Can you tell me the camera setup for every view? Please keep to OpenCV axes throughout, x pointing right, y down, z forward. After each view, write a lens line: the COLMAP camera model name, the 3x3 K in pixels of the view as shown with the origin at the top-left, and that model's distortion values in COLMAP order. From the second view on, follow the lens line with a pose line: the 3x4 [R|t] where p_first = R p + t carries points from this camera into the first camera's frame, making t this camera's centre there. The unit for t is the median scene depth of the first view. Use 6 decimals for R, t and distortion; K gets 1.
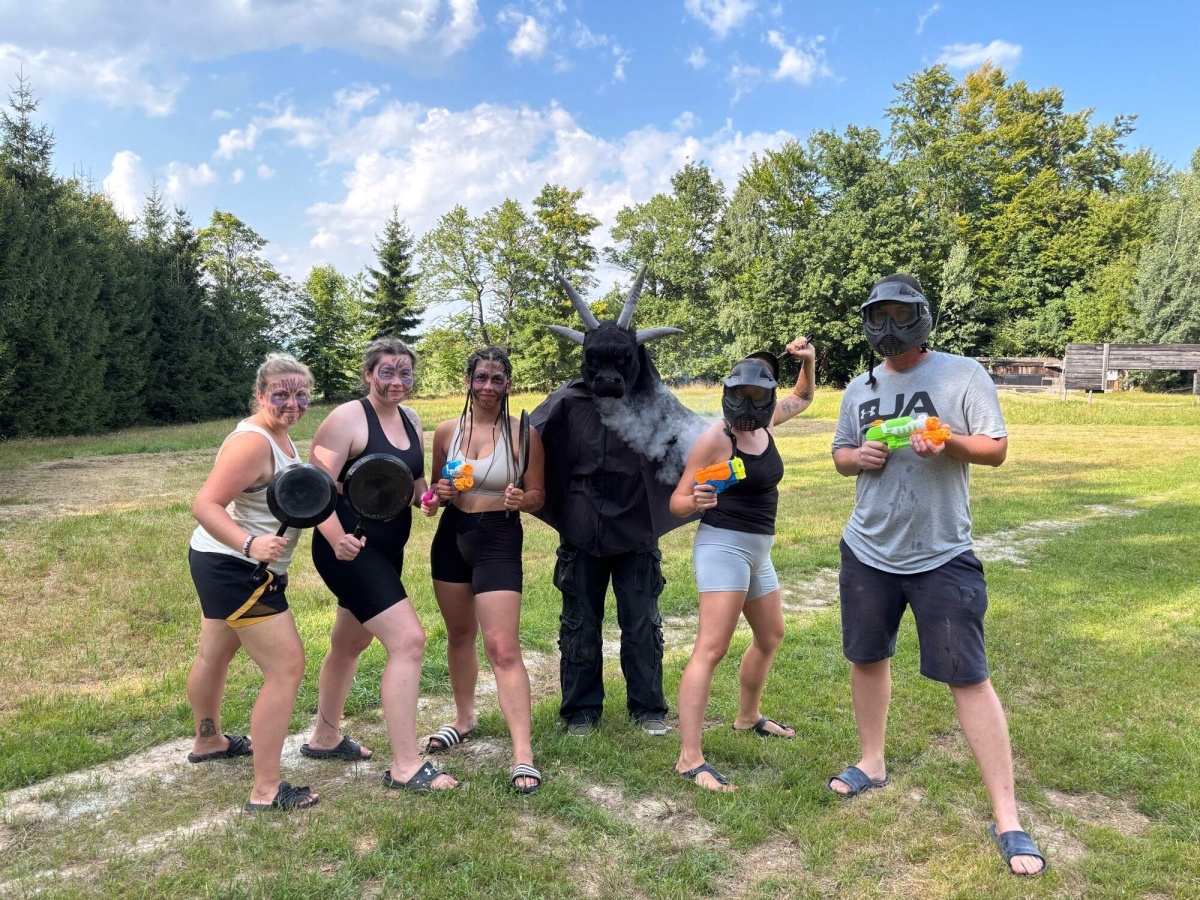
lens RADIAL K [[917.6, 0, 595.5], [0, 917.6, 451.5], [0, 0, 1]] dist [0.049040, -0.042066]
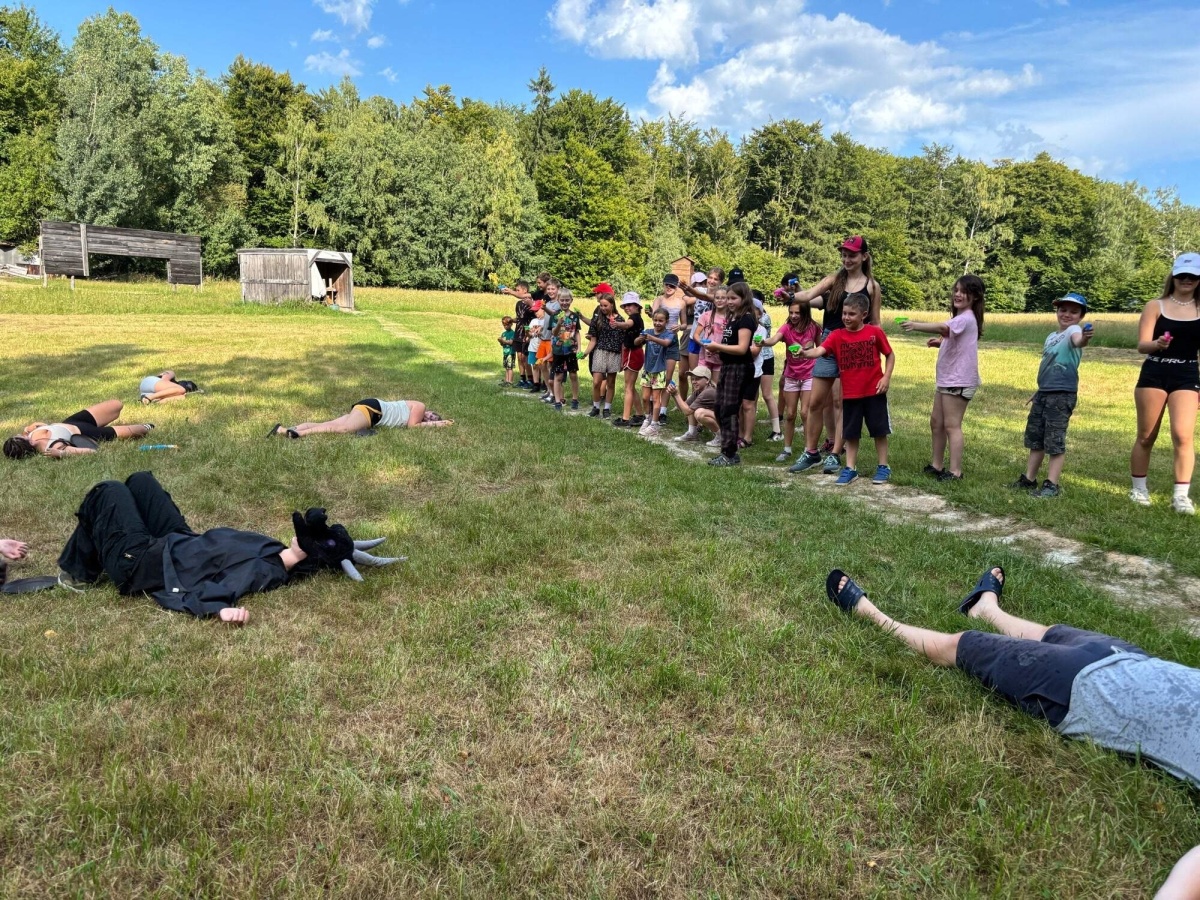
lens RADIAL K [[909.6, 0, 610.9], [0, 909.6, 458.0], [0, 0, 1]] dist [0.018463, -0.006465]
pose [[0.388395, -0.154085, 0.908519, -0.073835], [0.036162, 0.987710, 0.152056, -0.005079], [-0.920783, -0.026204, 0.389194, 0.117660]]
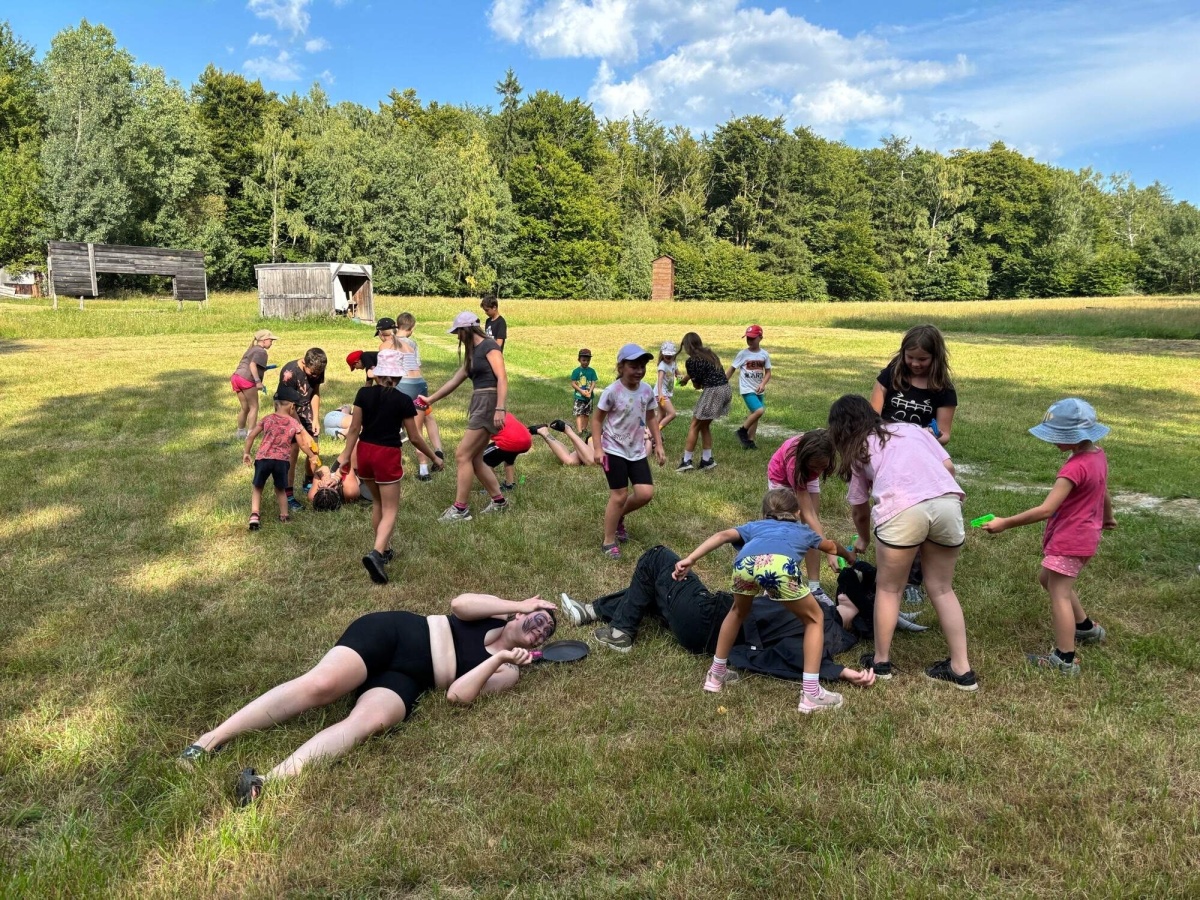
lens RADIAL K [[909.2, 0, 591.5], [0, 909.2, 448.3], [0, 0, 1]] dist [0.013016, 0.005074]
pose [[0.351621, -0.161951, 0.922027, -0.090554], [0.066900, 0.986751, 0.147807, -0.013788], [-0.933749, 0.009712, 0.357797, 0.168249]]
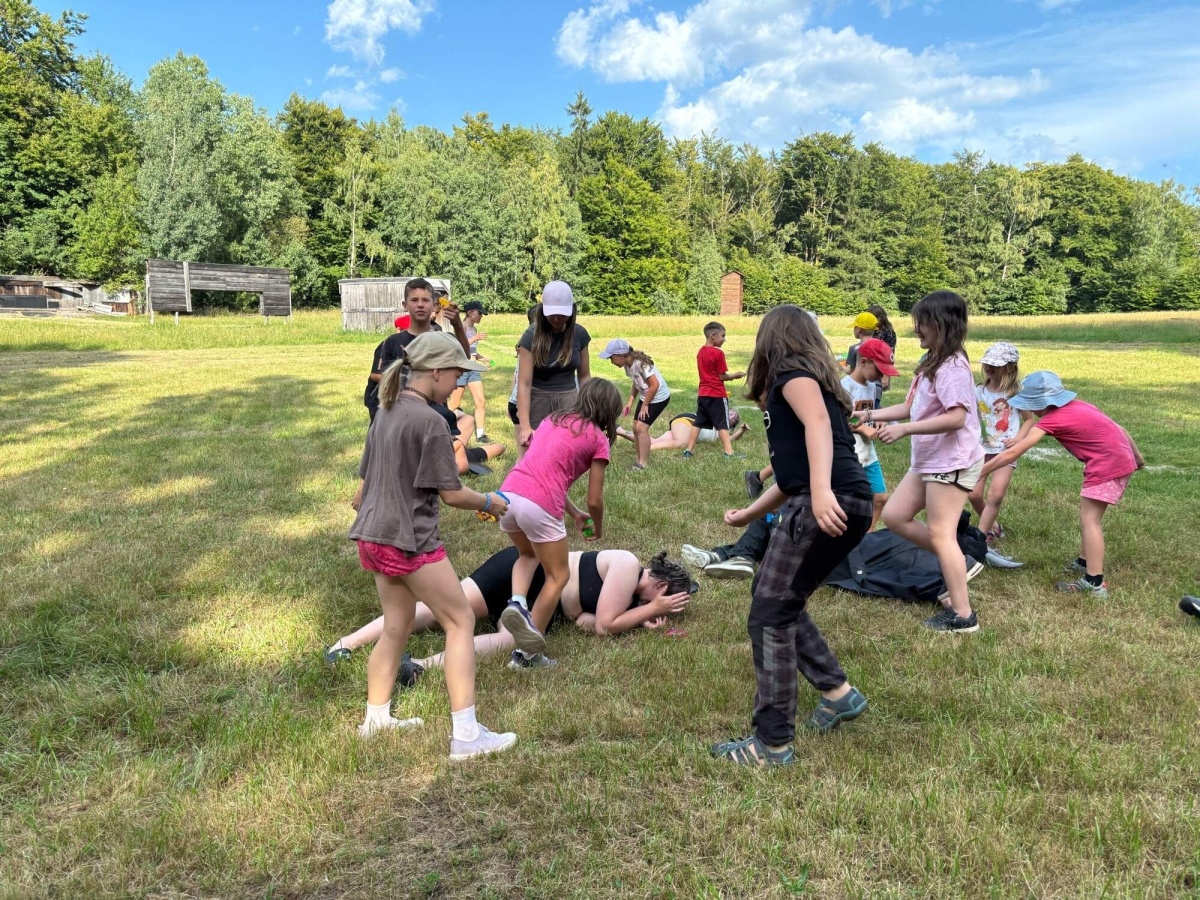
lens RADIAL K [[907.2, 0, 599.1], [0, 907.2, 446.1], [0, 0, 1]] dist [0.031746, -0.031312]
pose [[0.409933, -0.138534, 0.901534, -0.099742], [0.071296, 0.990241, 0.119746, -0.008531], [-0.909325, 0.015188, 0.415810, 0.169912]]
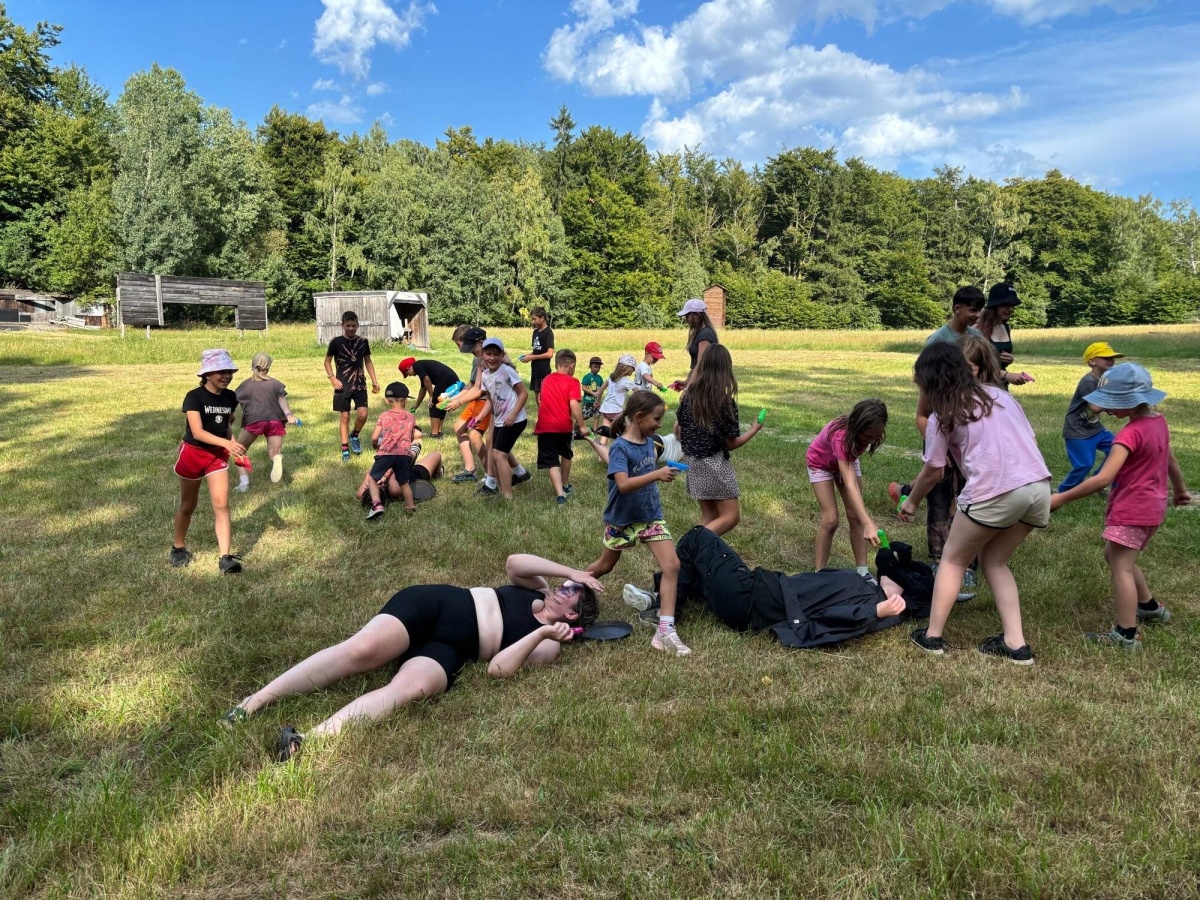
lens RADIAL K [[906.5, 0, 602.2], [0, 906.5, 444.3], [0, 0, 1]] dist [0.031000, -0.030928]
pose [[0.393765, -0.124908, 0.910685, -0.090658], [0.071775, 0.991878, 0.105010, -0.008814], [-0.916404, 0.024015, 0.399532, 0.167720]]
